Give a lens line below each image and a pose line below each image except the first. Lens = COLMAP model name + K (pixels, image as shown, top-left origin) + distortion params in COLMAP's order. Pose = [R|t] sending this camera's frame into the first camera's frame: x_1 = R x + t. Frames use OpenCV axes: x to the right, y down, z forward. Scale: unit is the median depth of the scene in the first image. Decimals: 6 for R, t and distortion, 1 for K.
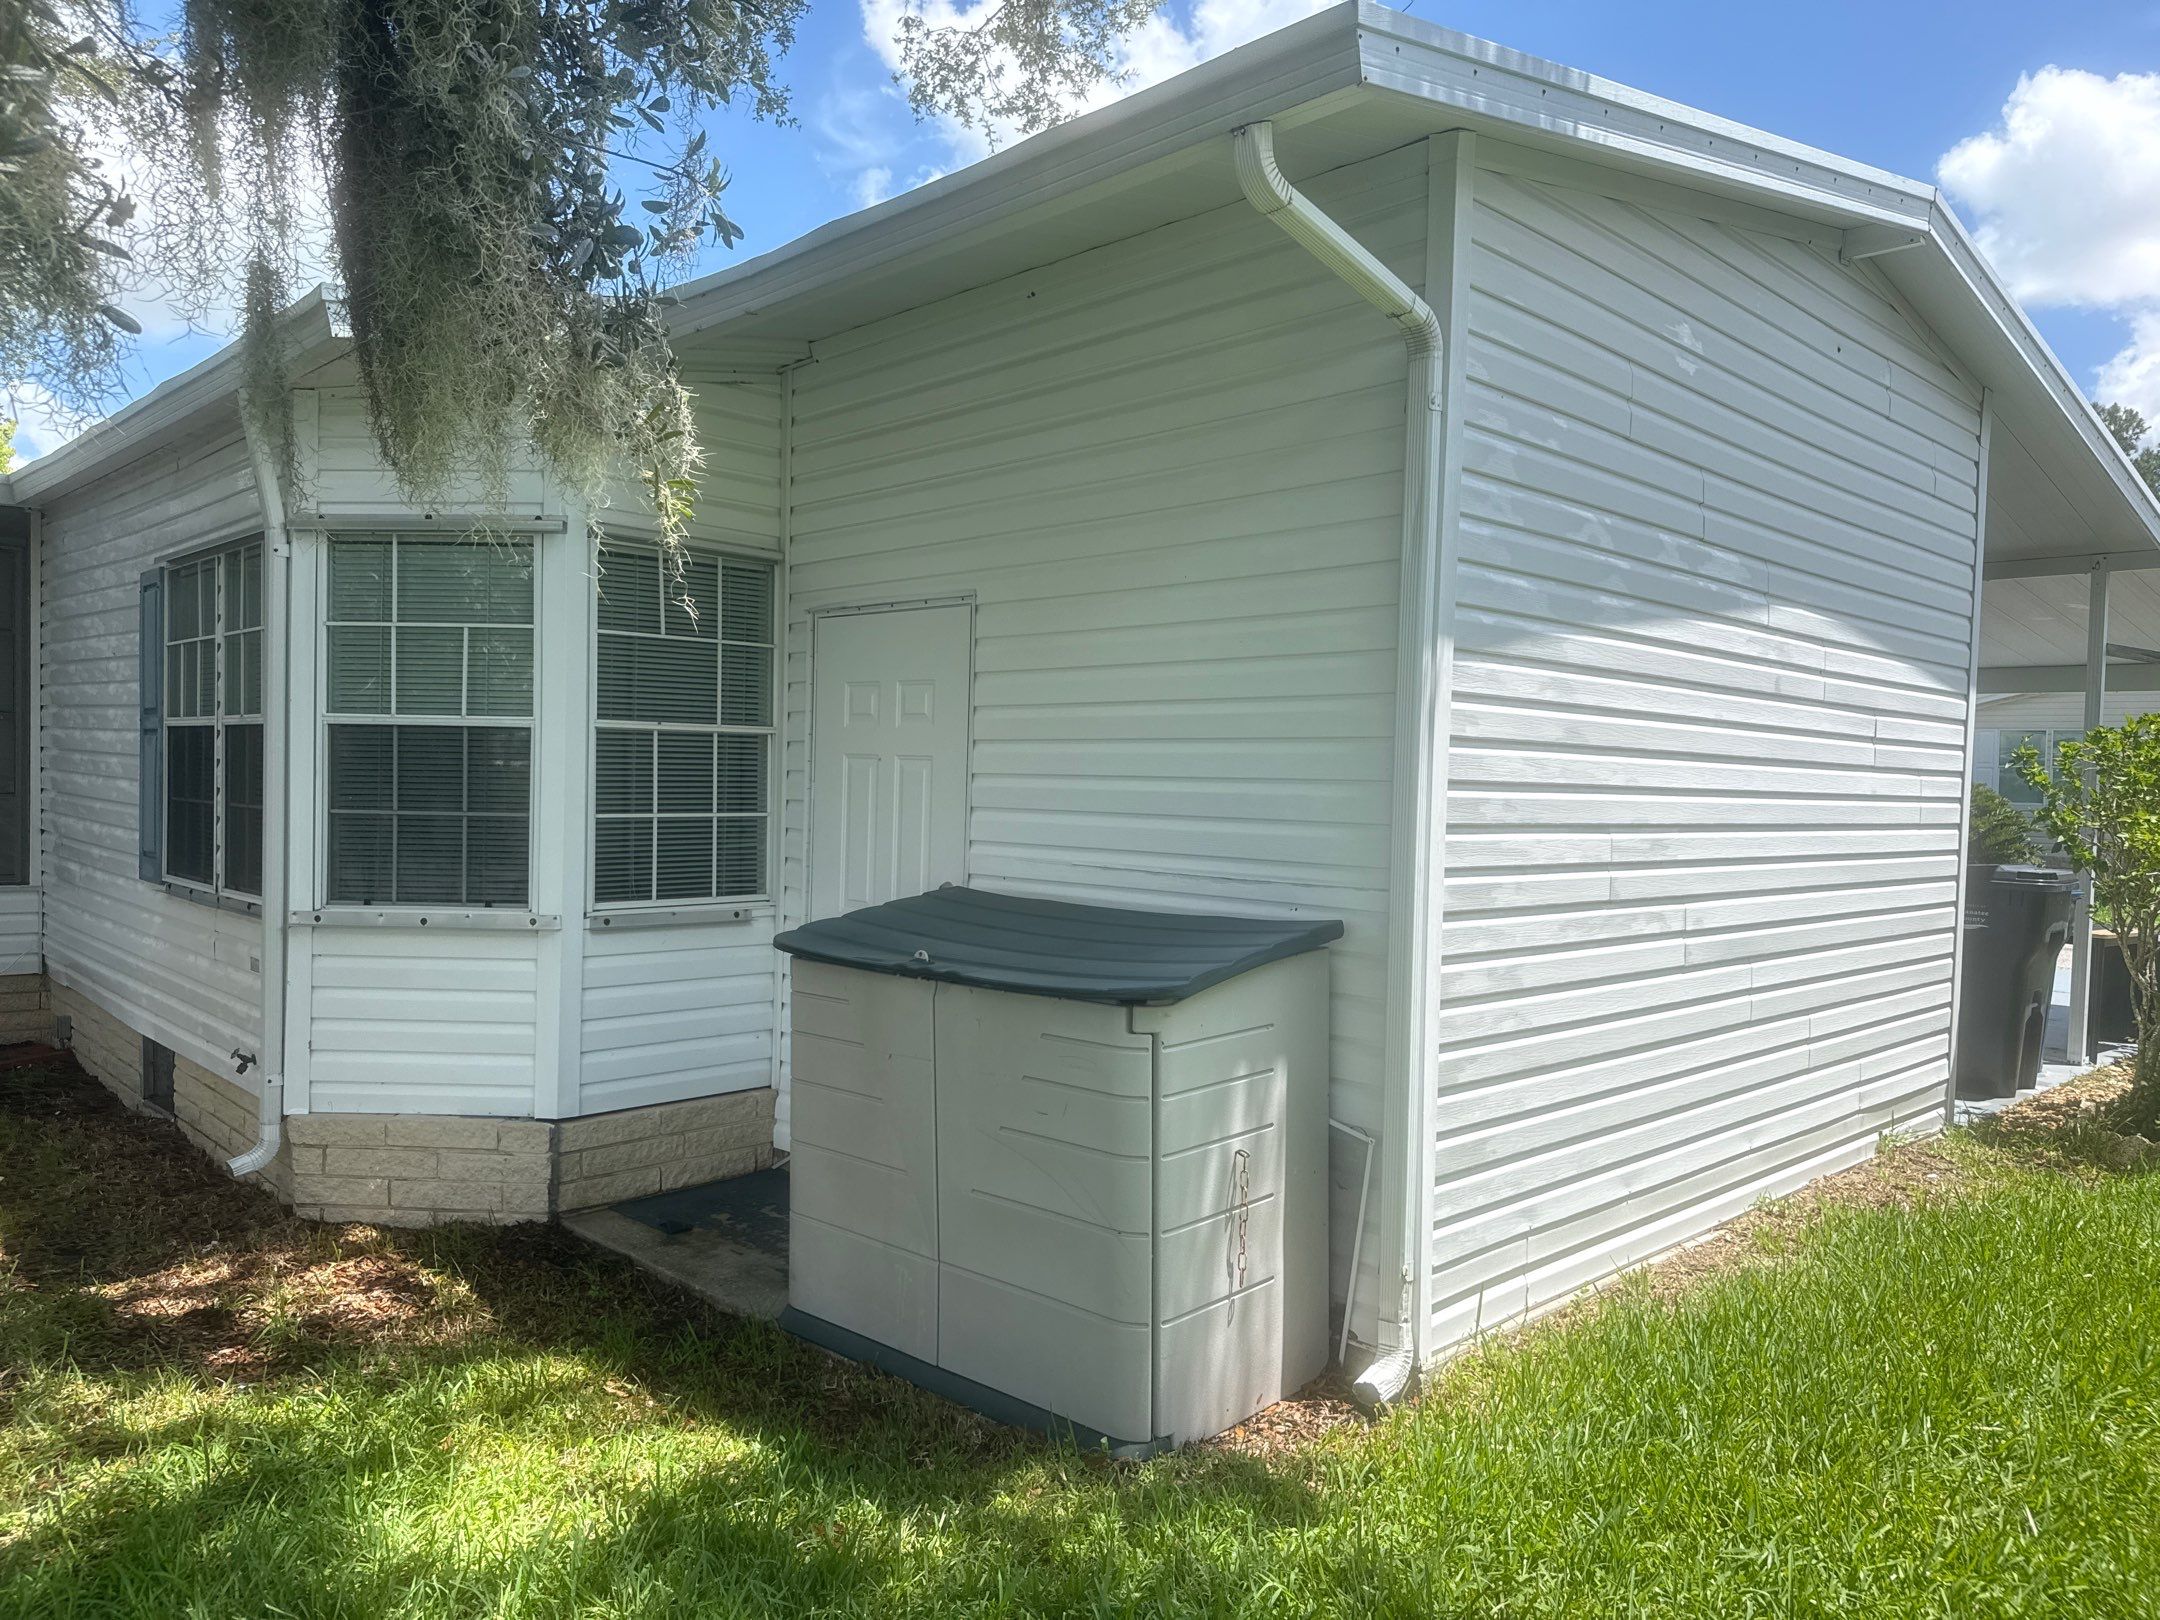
lens RADIAL K [[1487.9, 0, 1052.4], [0, 1487.9, 827.9], [0, 0, 1]] dist [0.079636, -0.118316]
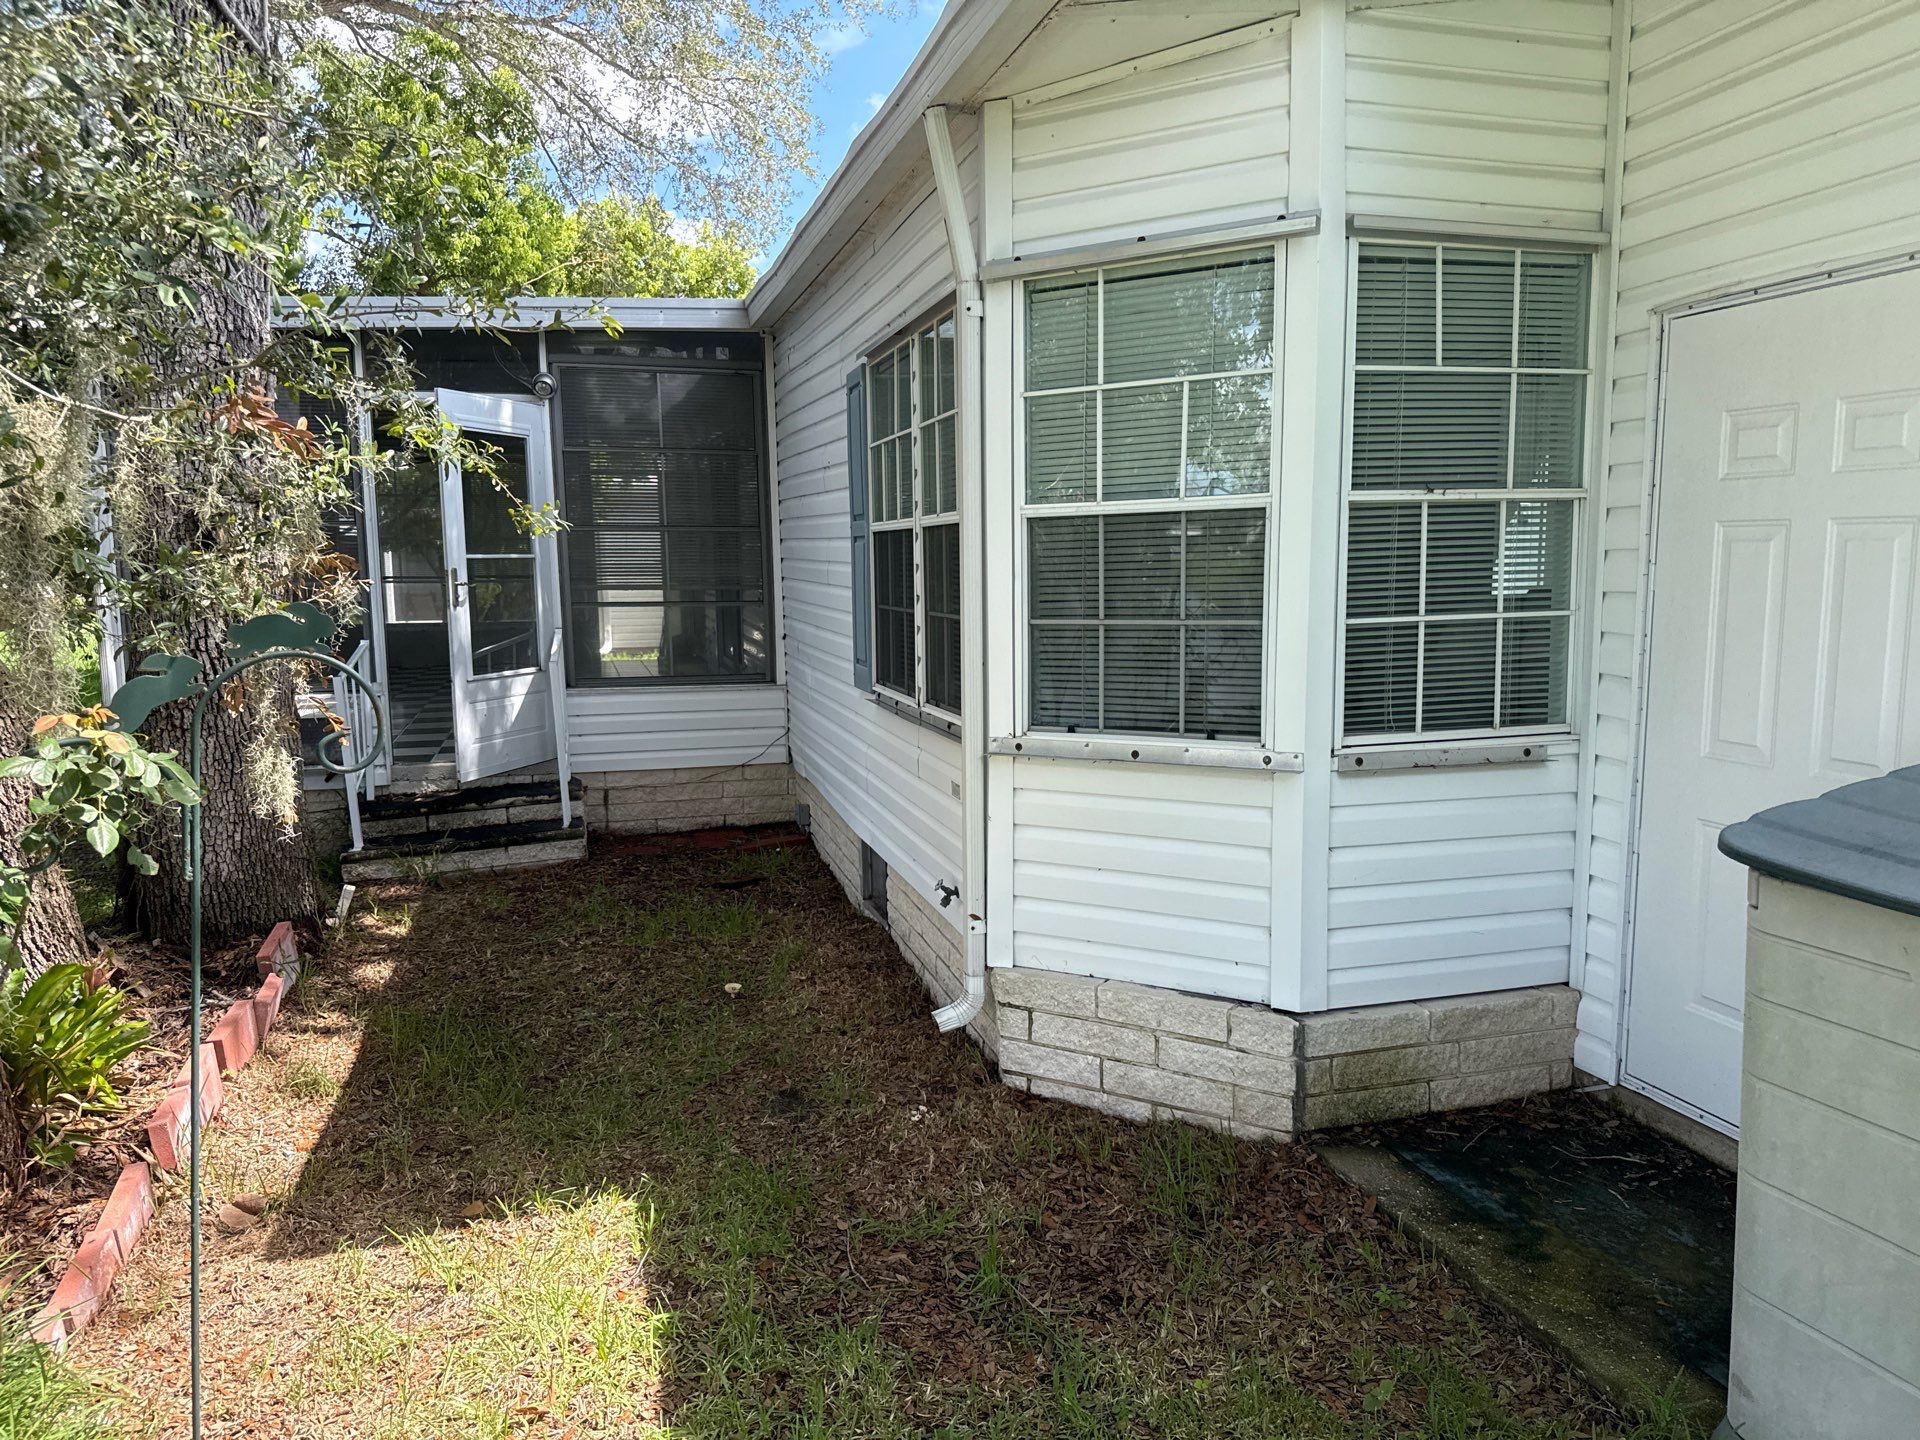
lens RADIAL K [[1330.5, 0, 961.2], [0, 1330.5, 737.0], [0, 0, 1]] dist [0.064716, -0.061554]
pose [[0.885445, 0.024233, -0.464111, -0.164701], [0.019099, 0.995899, 0.088437, -0.013320], [0.464351, -0.087170, 0.881351, 0.316153]]
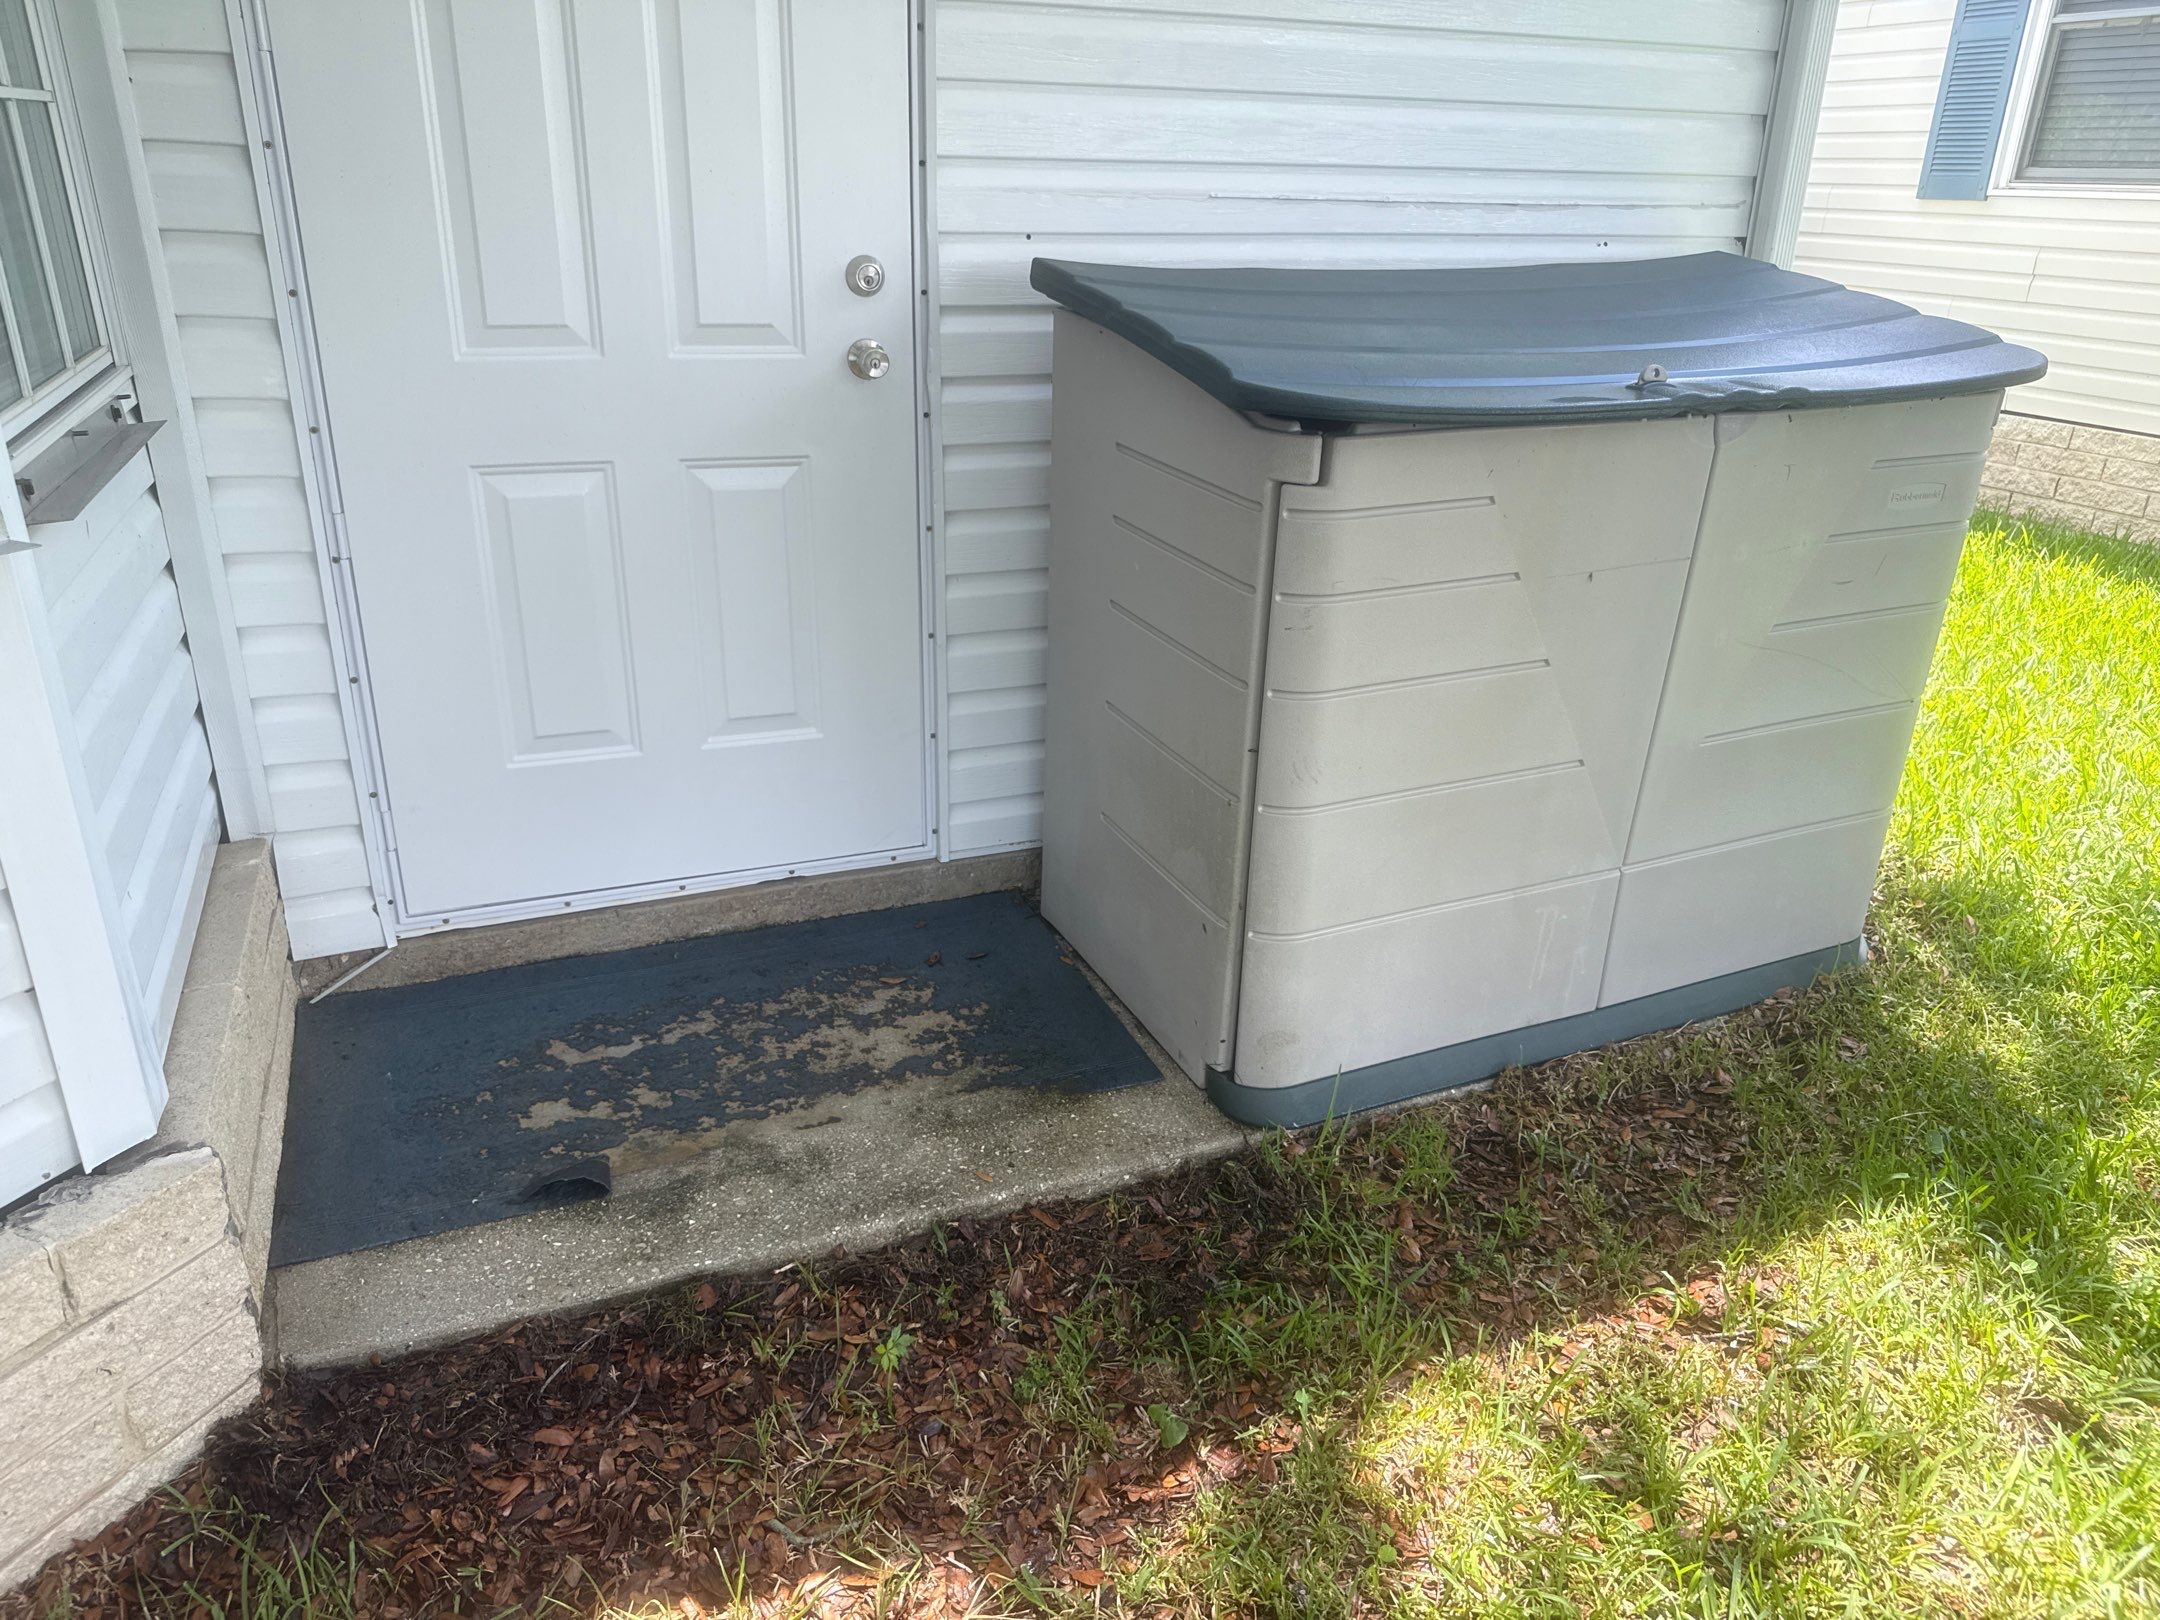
lens RADIAL K [[1547.6, 0, 1084.8], [0, 1547.6, 804.0], [0, 0, 1]] dist [0.007327, -0.002632]
pose [[0.360498, -0.373743, 0.854610, -0.505868], [0.013831, 0.918257, 0.395743, 0.002824], [-0.932658, -0.130844, 0.336199, 0.708362]]
